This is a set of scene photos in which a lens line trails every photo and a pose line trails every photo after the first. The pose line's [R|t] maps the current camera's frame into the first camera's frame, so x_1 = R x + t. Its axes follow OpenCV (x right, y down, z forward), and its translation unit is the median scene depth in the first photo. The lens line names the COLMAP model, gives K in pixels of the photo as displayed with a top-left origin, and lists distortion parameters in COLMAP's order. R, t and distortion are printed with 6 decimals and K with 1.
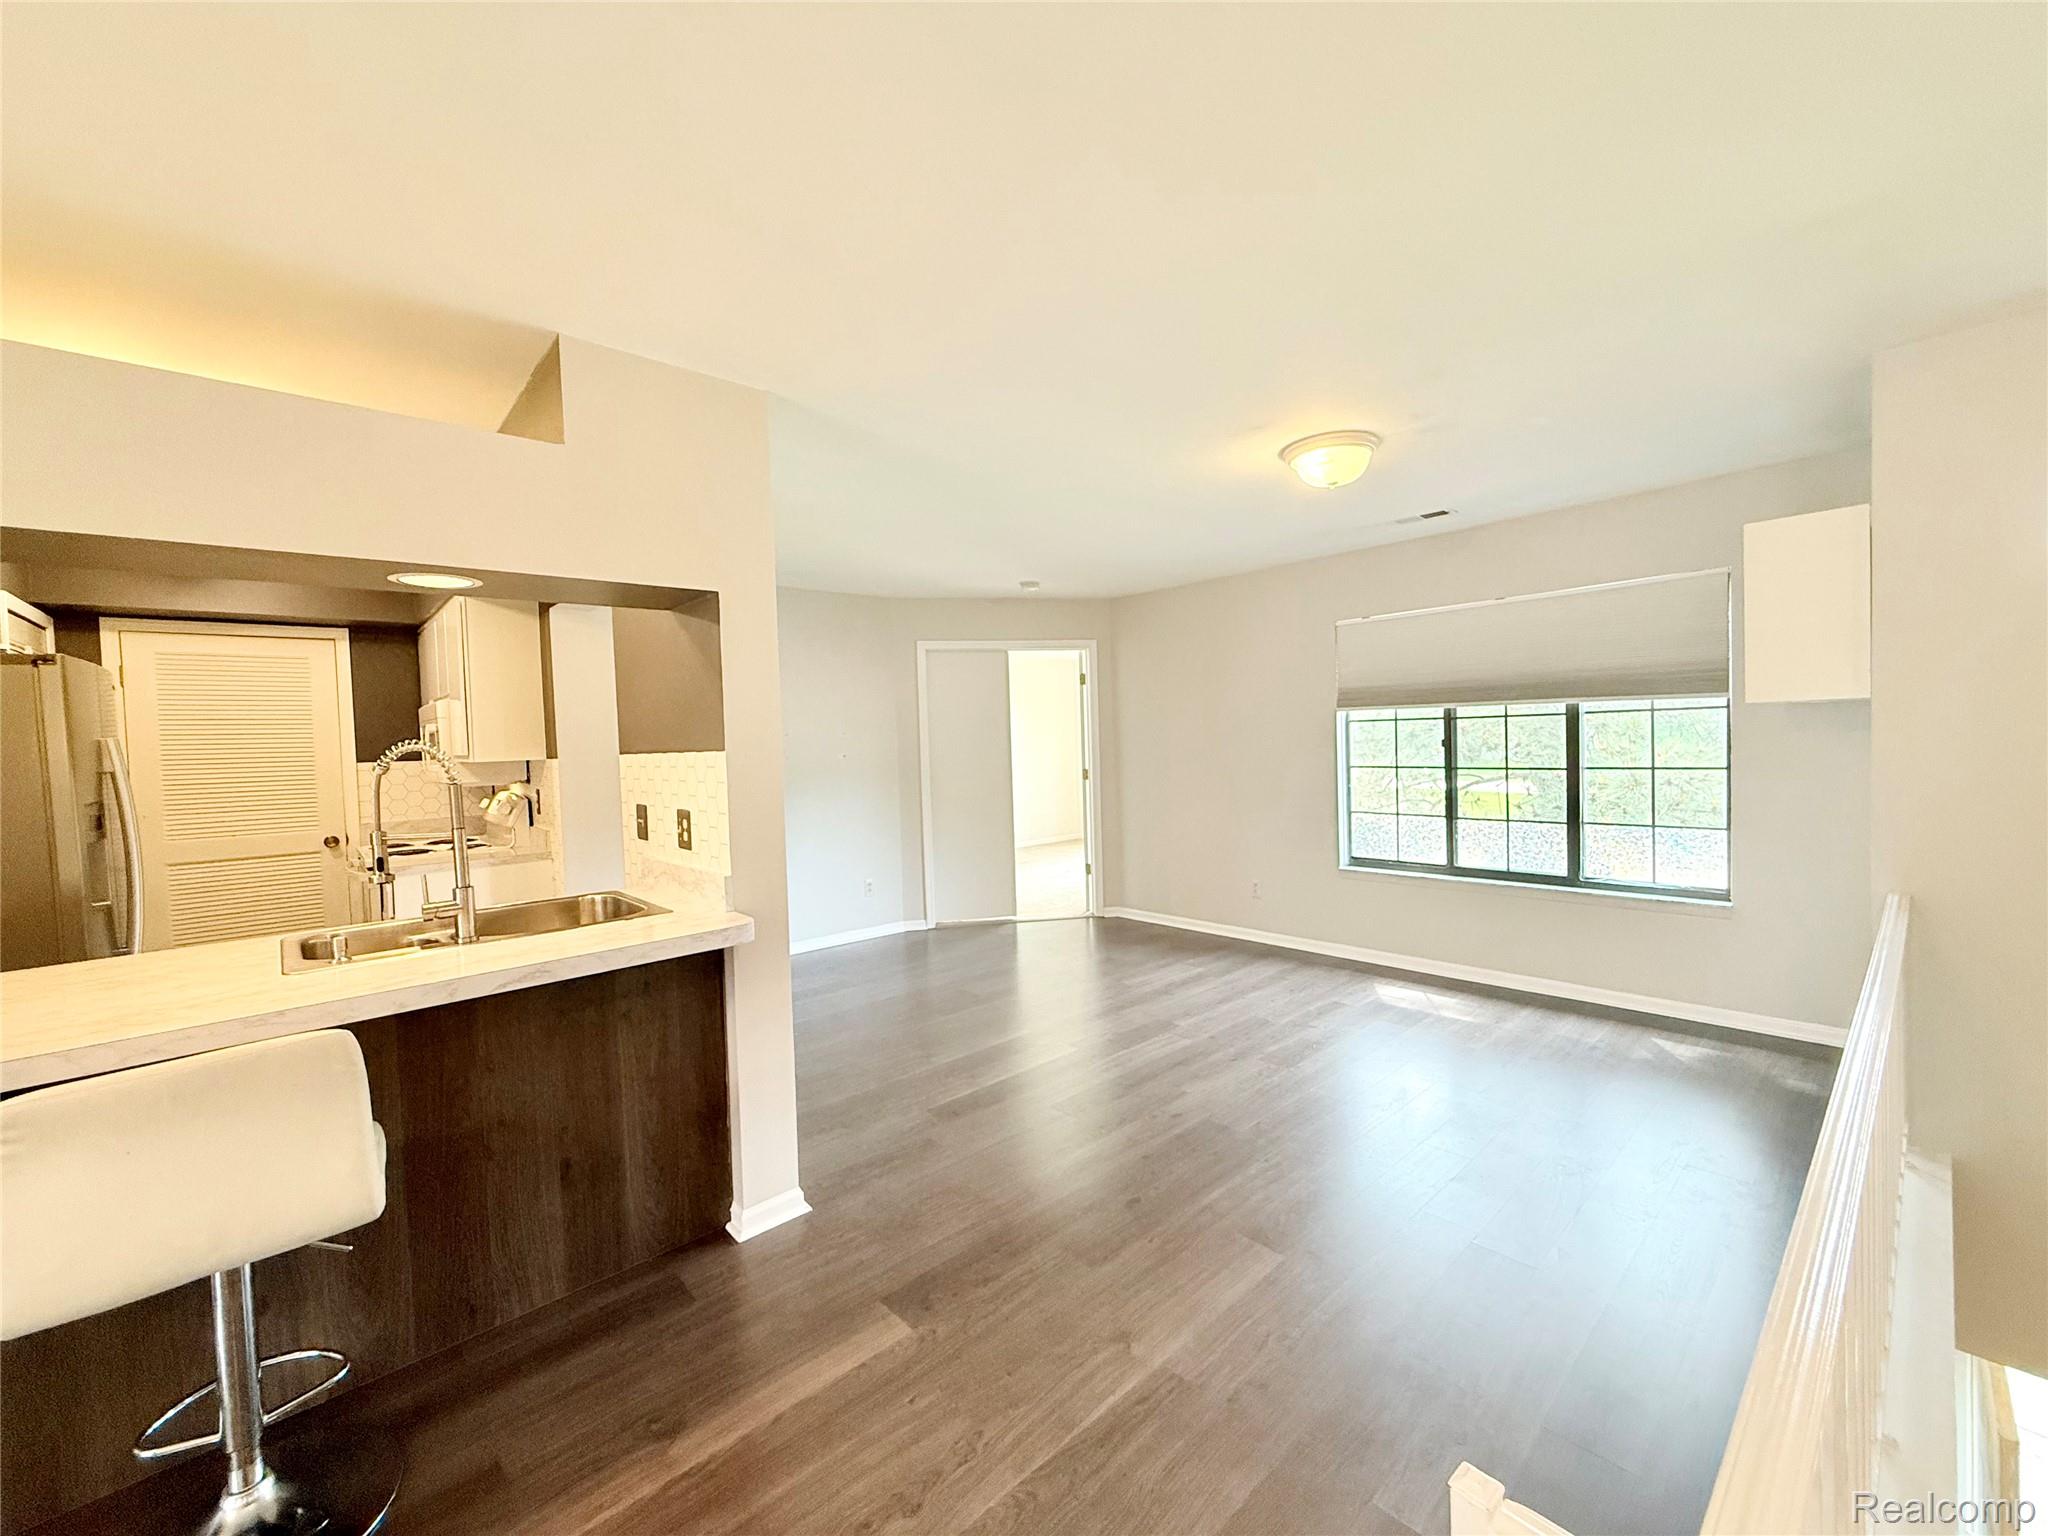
lens RADIAL K [[819.6, 0, 1022.2], [0, 819.6, 763.3], [0, 0, 1]] dist [-0.000732, 0.000645]
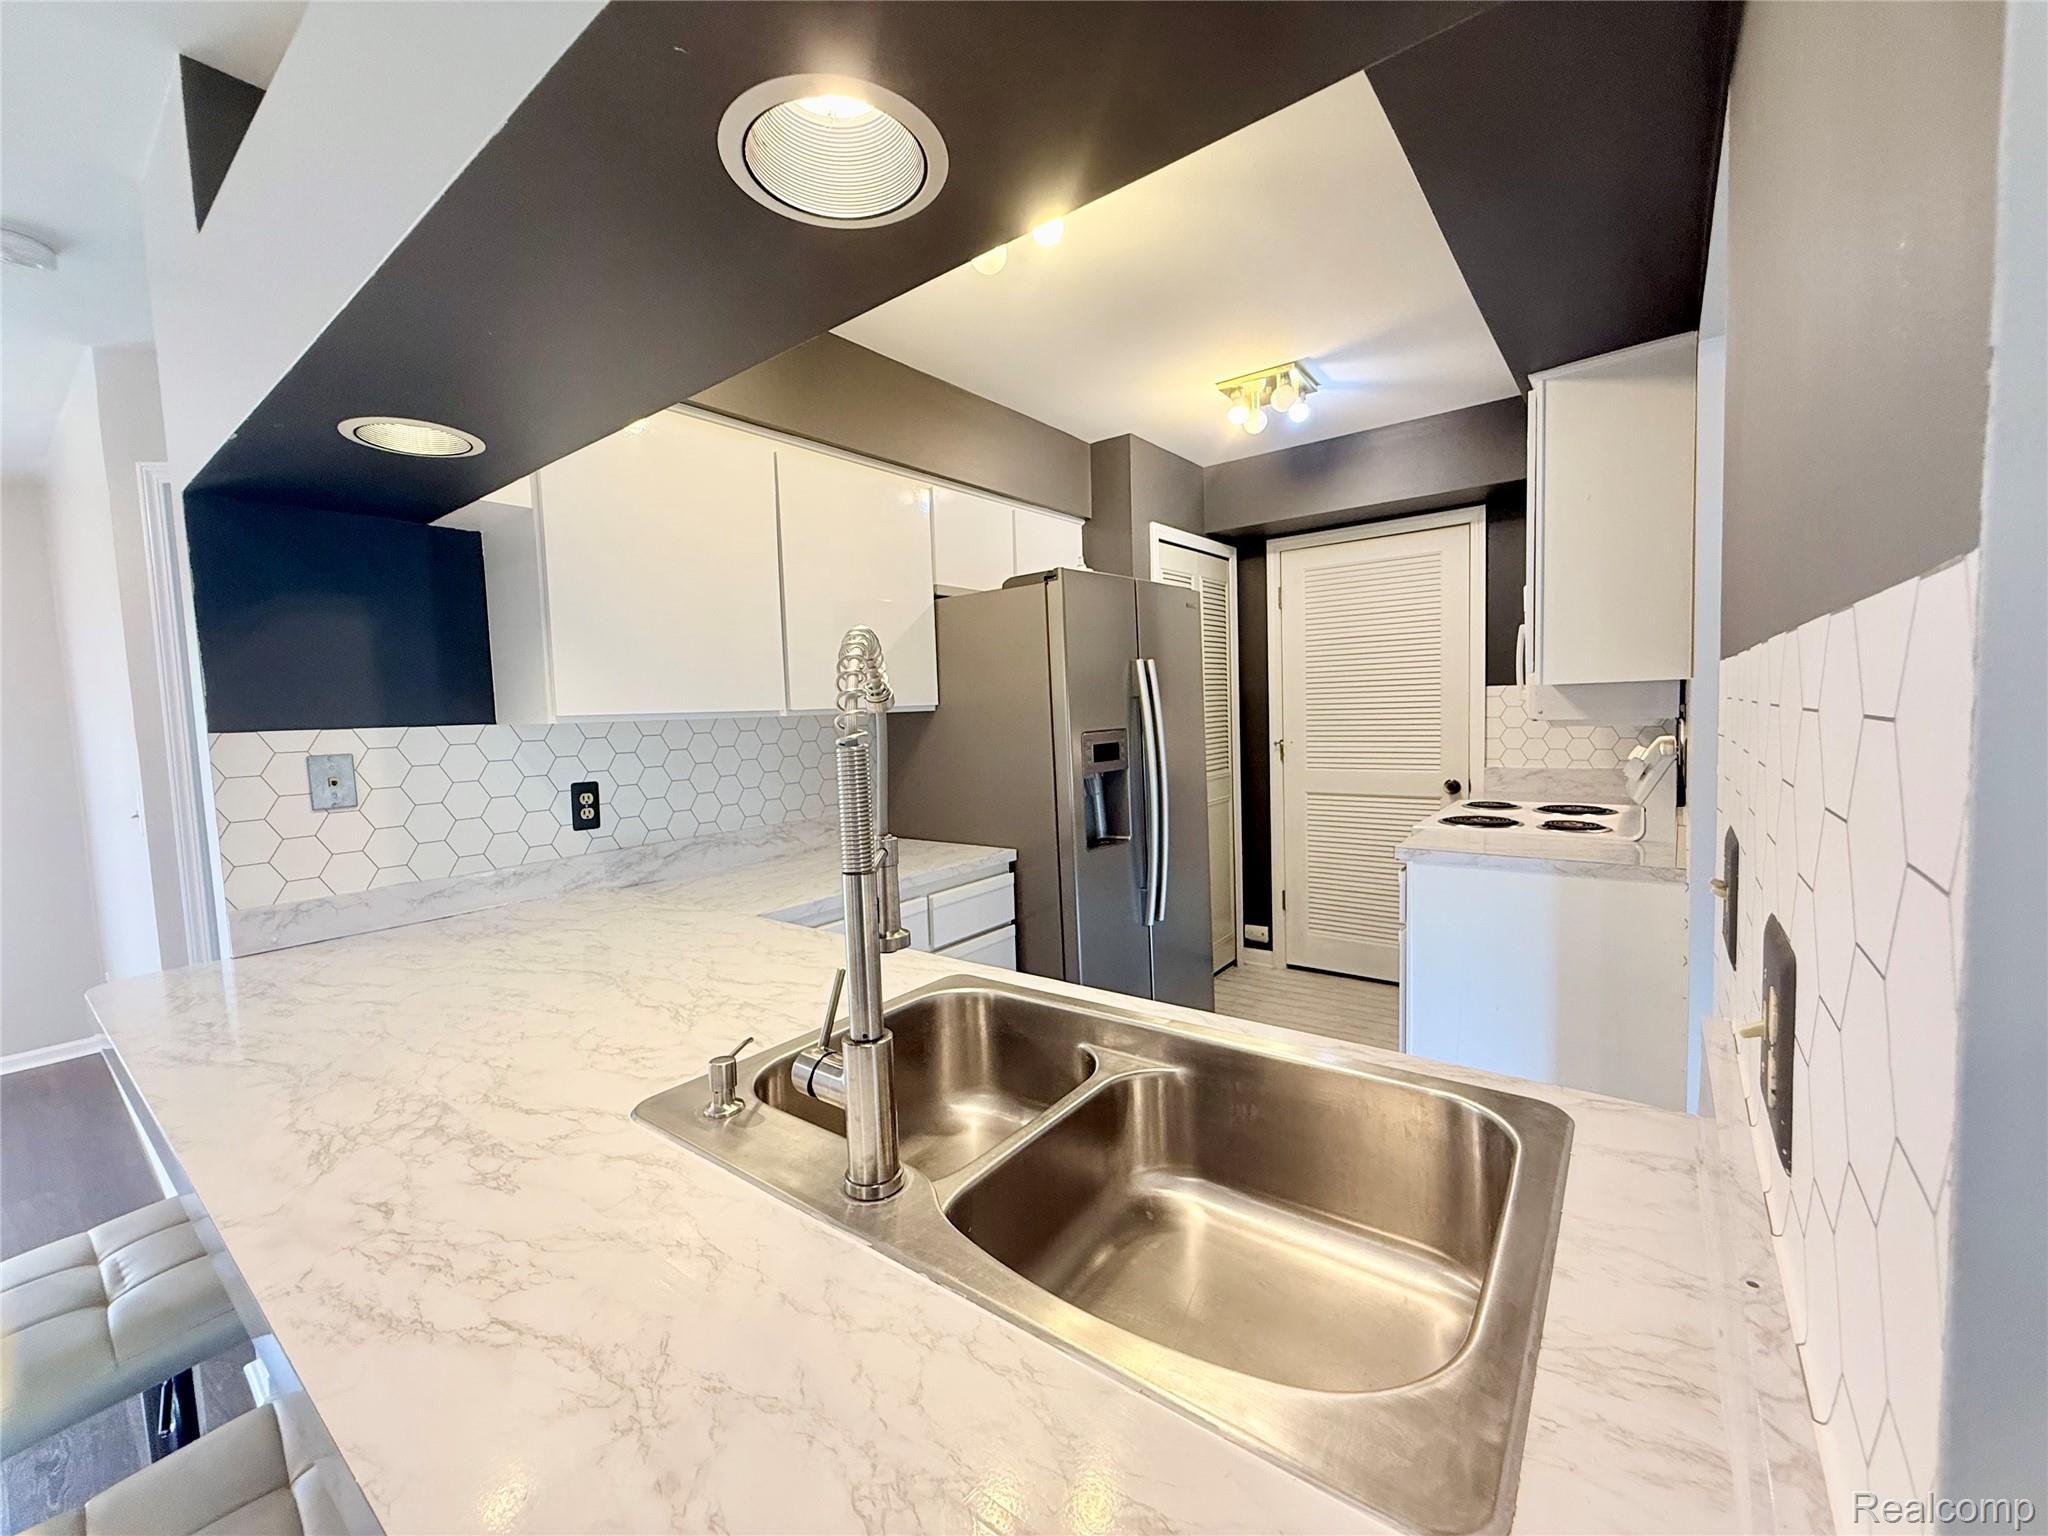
lens RADIAL K [[819.6, 0, 1019.3], [0, 819.6, 766.5], [0, 0, 1]] dist [-0.000732, 0.000645]
pose [[0.181732, 0.095168, -0.978732, -0.154108], [-0.000684, 0.995318, 0.096654, 0.000368], [0.983348, -0.016895, 0.180947, 0.459837]]
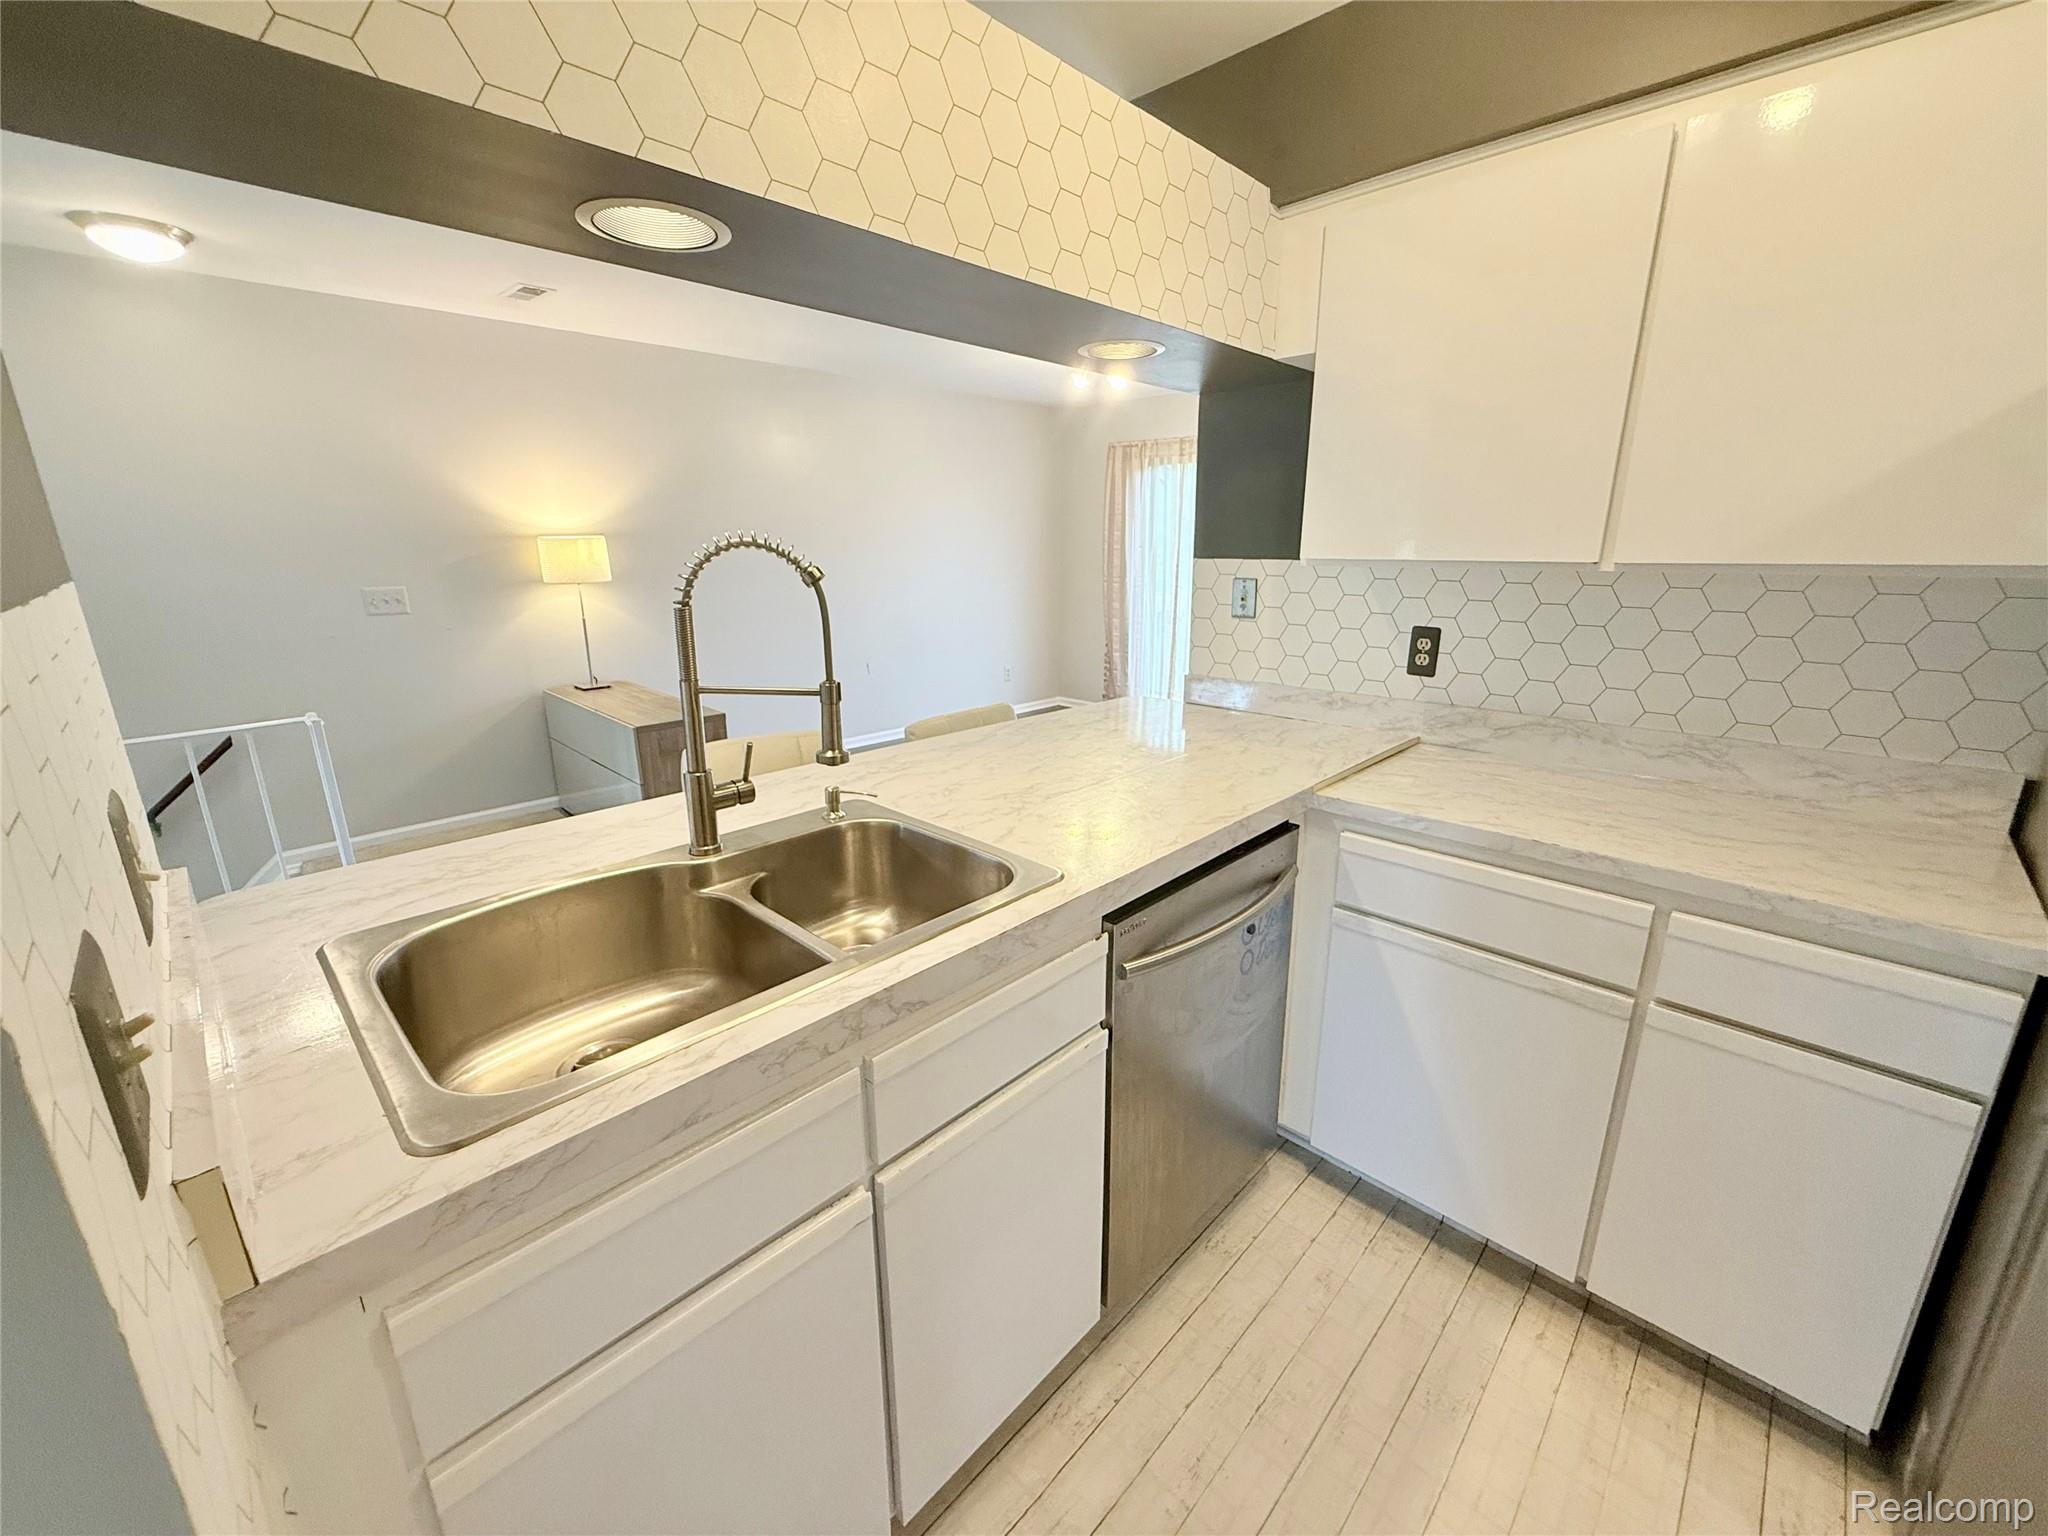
lens RADIAL K [[819.6, 0, 1018.5], [0, 819.6, 763.8], [0, 0, 1]] dist [-0.000732, 0.000645]
pose [[-0.997193, 0.055117, -0.050683, -0.413638], [0.037717, 0.954473, 0.295902, -0.015565], [0.064685, 0.293160, -0.953873, 0.745738]]
